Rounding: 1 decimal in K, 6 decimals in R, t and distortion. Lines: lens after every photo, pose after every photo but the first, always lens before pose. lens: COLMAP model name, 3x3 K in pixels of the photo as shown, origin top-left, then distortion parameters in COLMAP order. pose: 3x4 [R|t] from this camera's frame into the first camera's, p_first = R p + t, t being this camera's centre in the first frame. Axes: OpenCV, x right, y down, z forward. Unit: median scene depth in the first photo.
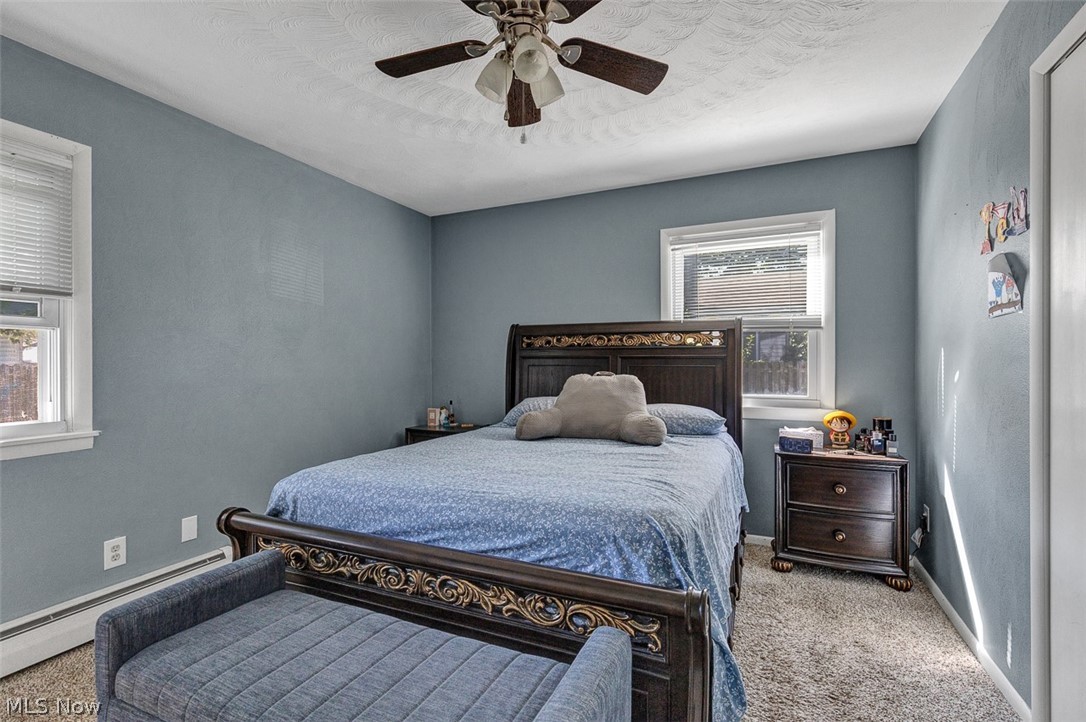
lens RADIAL K [[507.3, 0, 548.6], [0, 507.3, 364.2], [0, 0, 1]] dist [0.005555, -0.000162]
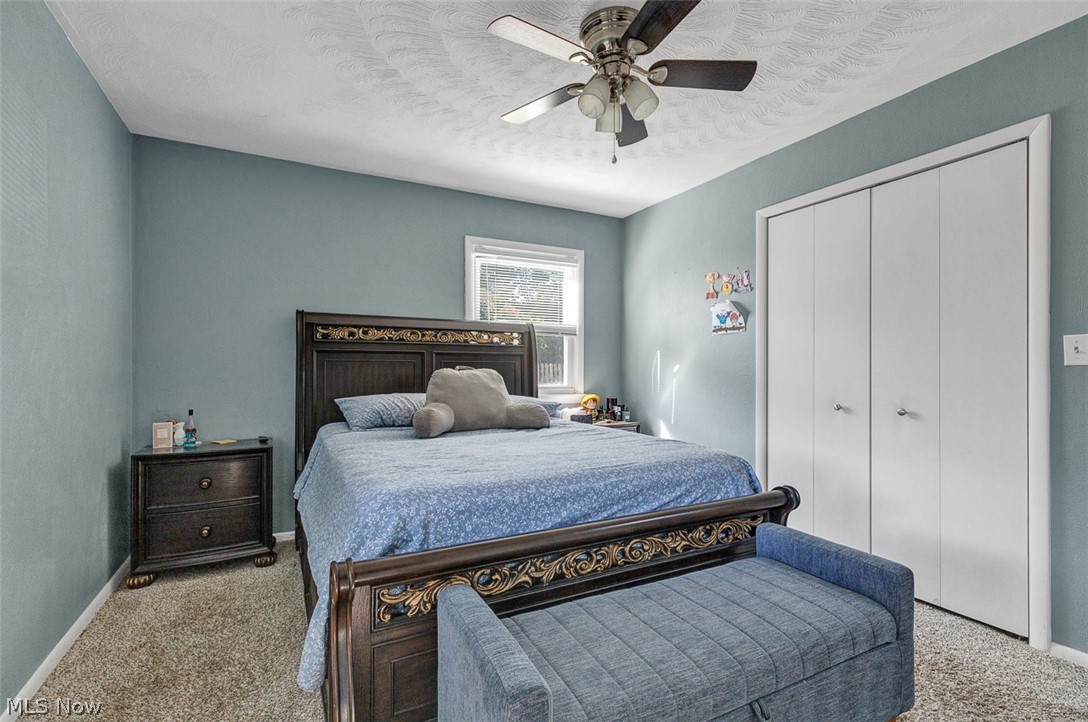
lens RADIAL K [[508.3, 0, 549.6], [0, 508.3, 364.2], [0, 0, 1]] dist [0.005555, -0.000162]
pose [[0.603952, 0.007460, 0.796986, -0.598577], [-0.000683, 0.999961, -0.008842, 0.019766], [-0.797020, 0.004796, 0.603933, 0.232598]]
